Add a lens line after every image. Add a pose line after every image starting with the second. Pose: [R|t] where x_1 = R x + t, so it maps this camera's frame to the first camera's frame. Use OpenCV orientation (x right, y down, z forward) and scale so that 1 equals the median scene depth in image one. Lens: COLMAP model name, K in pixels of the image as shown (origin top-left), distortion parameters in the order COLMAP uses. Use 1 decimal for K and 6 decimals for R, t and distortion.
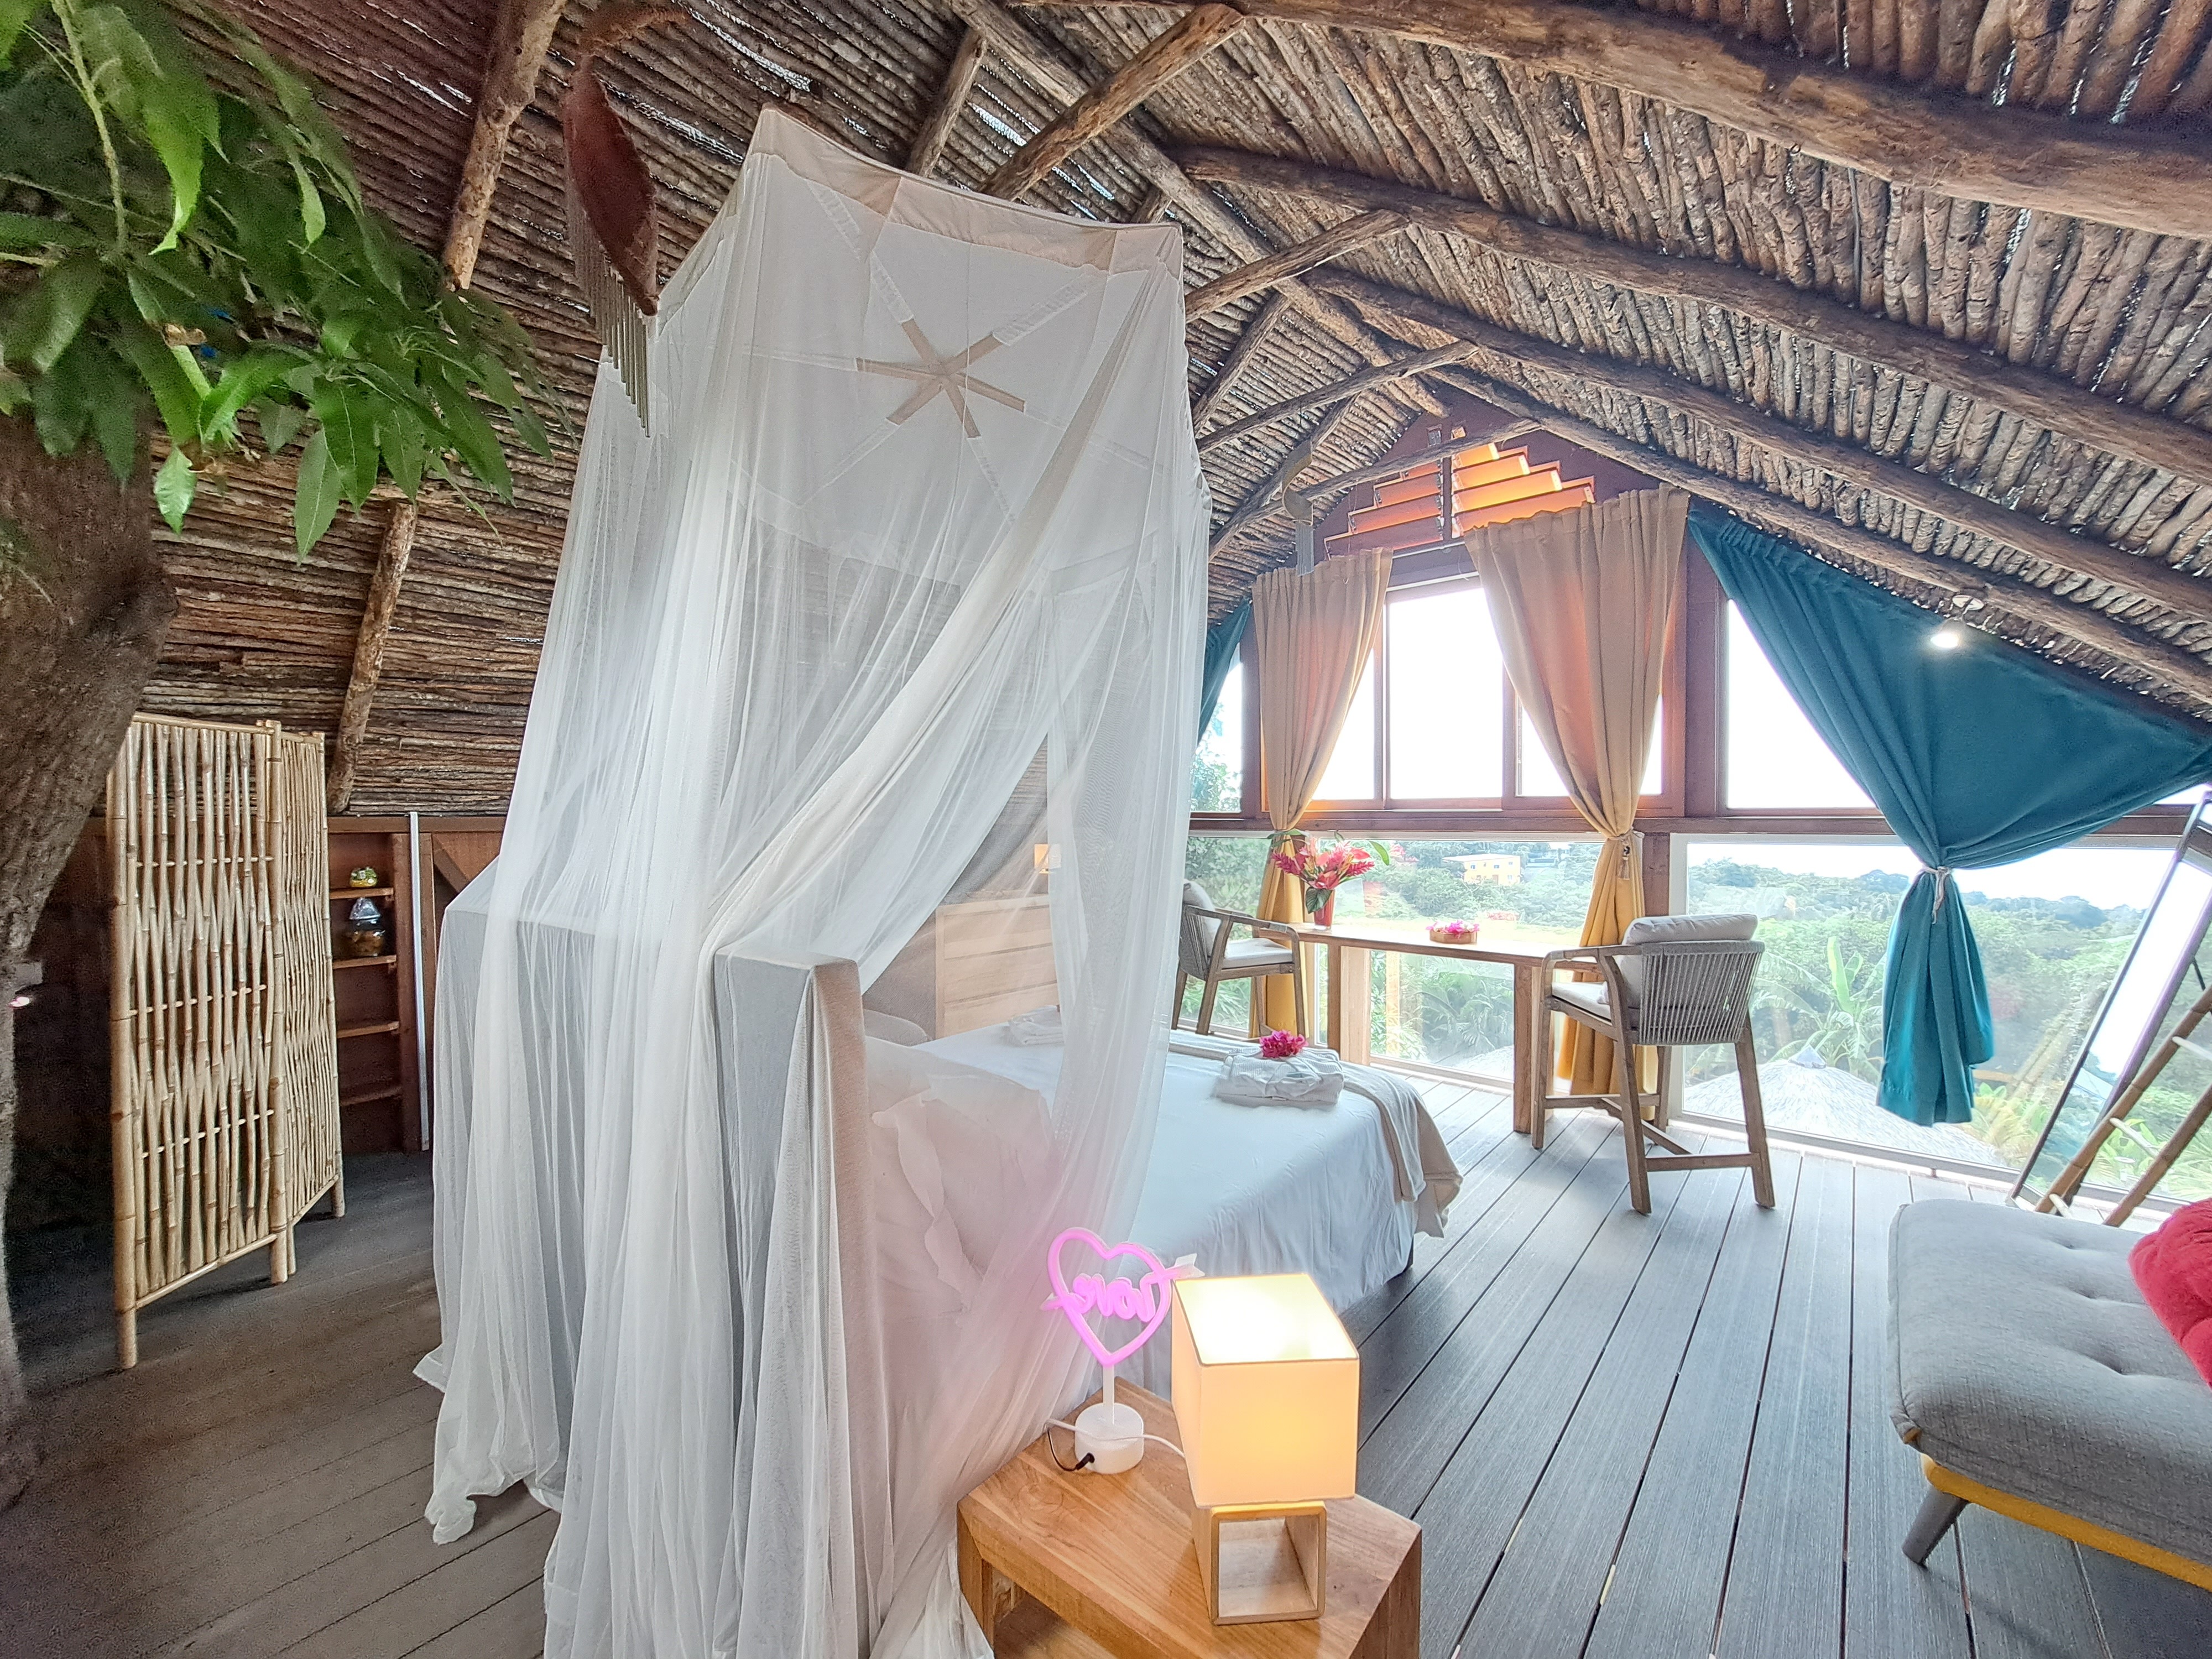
lens RADIAL K [[877.6, 0, 1114.7], [0, 877.6, 835.0], [0, 0, 1]] dist [-0.032556, 0.006763]
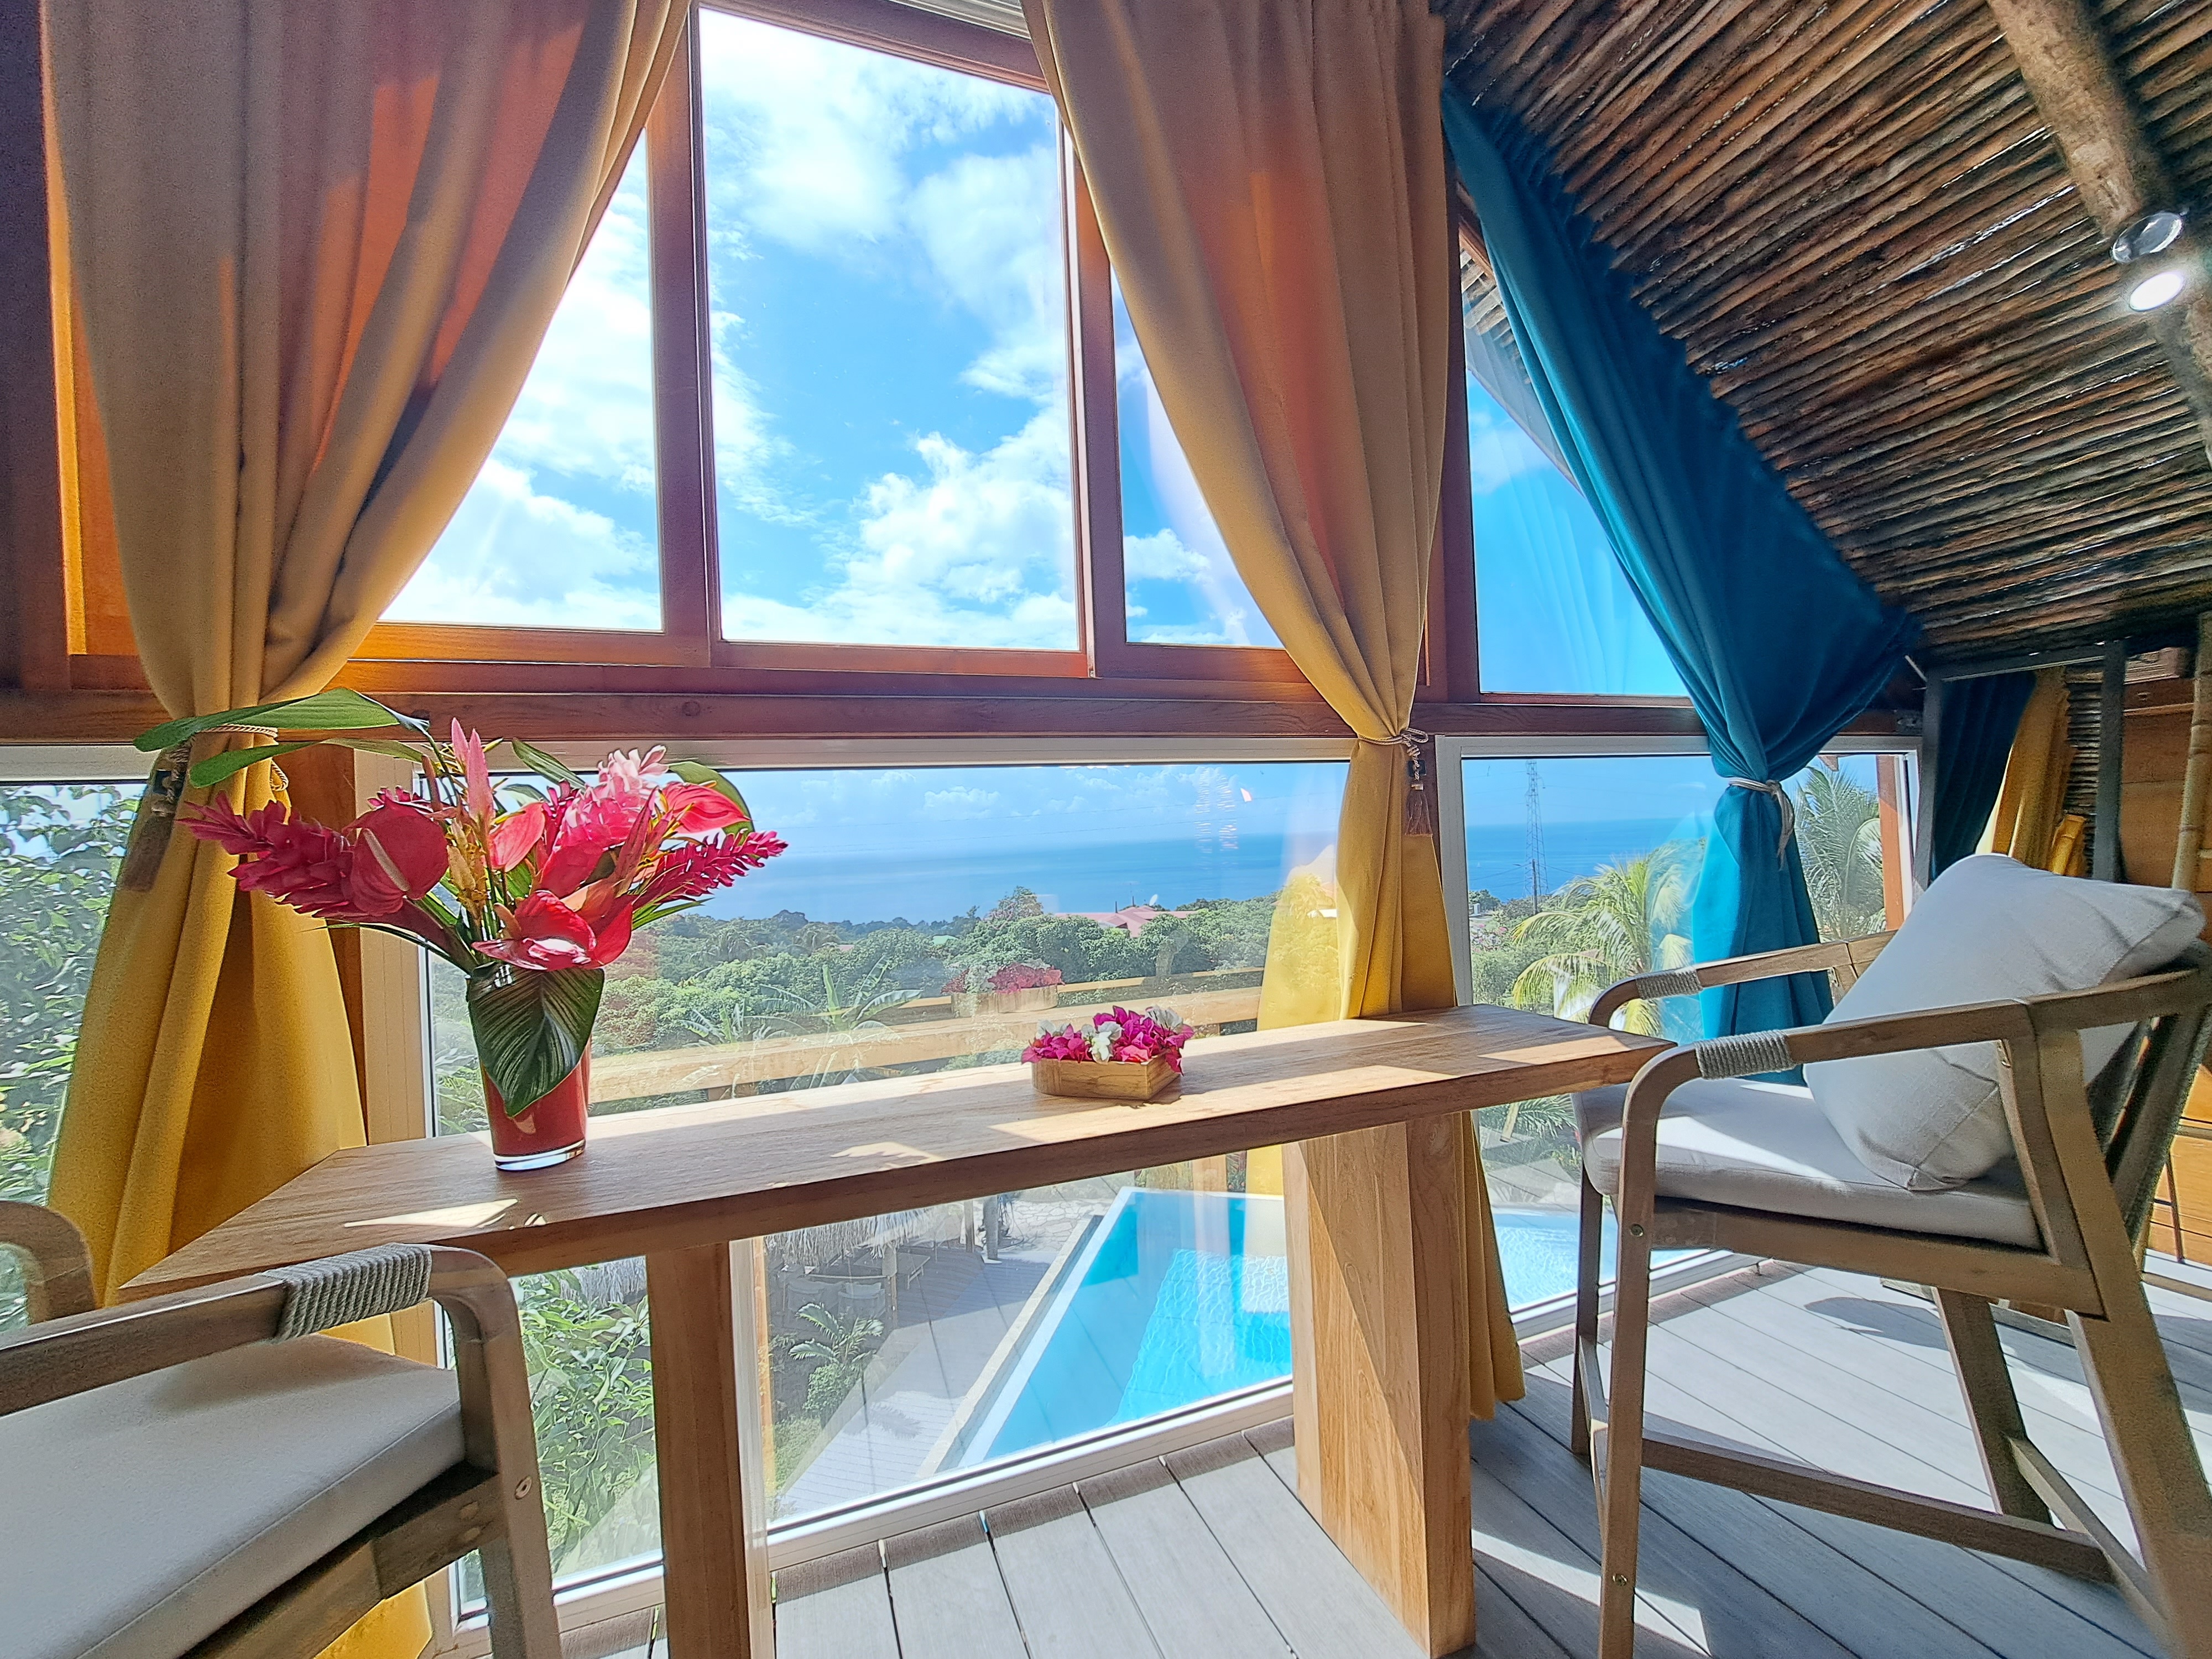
lens RADIAL K [[877.6, 0, 1114.7], [0, 877.6, 835.0], [0, 0, 1]] dist [-0.032556, 0.006763]
pose [[0.473481, -0.007671, 0.880771, 0.035772], [0.060097, 0.997913, -0.023616, 0.012104], [-0.878752, 0.064114, 0.472954, 0.229003]]
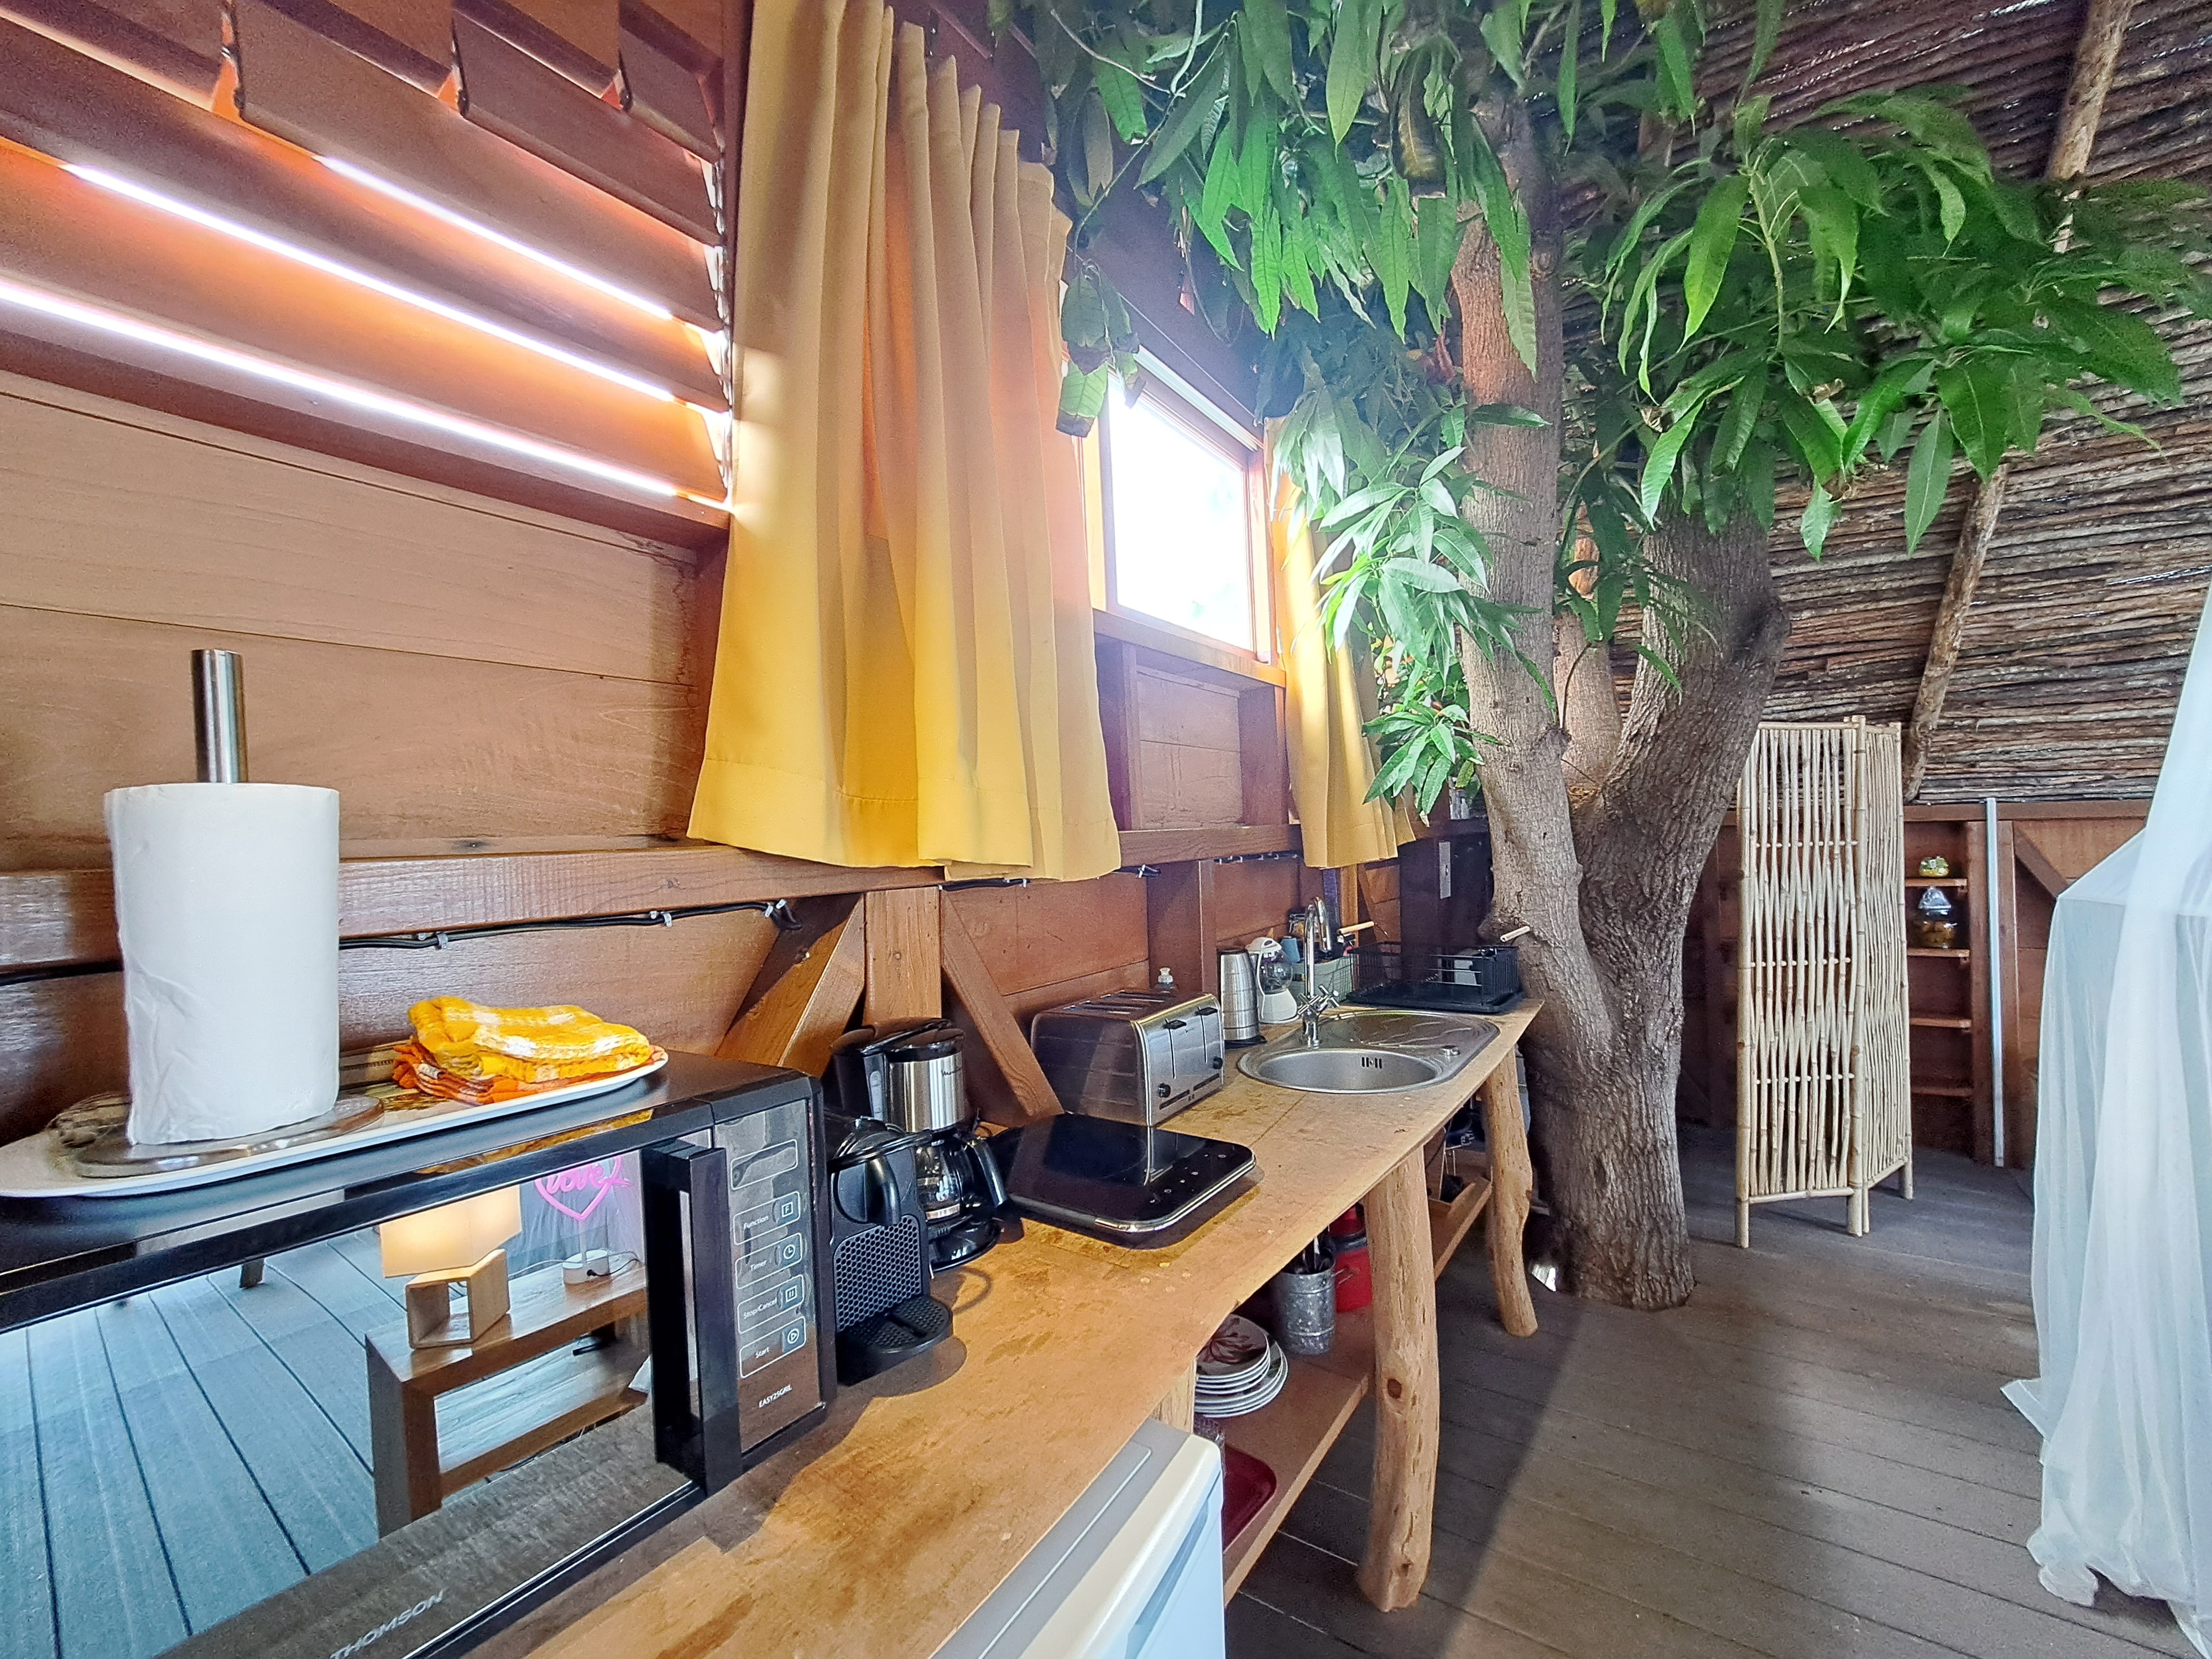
lens RADIAL K [[877.6, 0, 1114.7], [0, 877.6, 835.0], [0, 0, 1]] dist [-0.032556, 0.006763]
pose [[0.110601, 0.002187, -0.993862, -0.005153], [0.000825, 0.999997, 0.002292, 0.014152], [0.993865, -0.001073, 0.110599, -0.056633]]
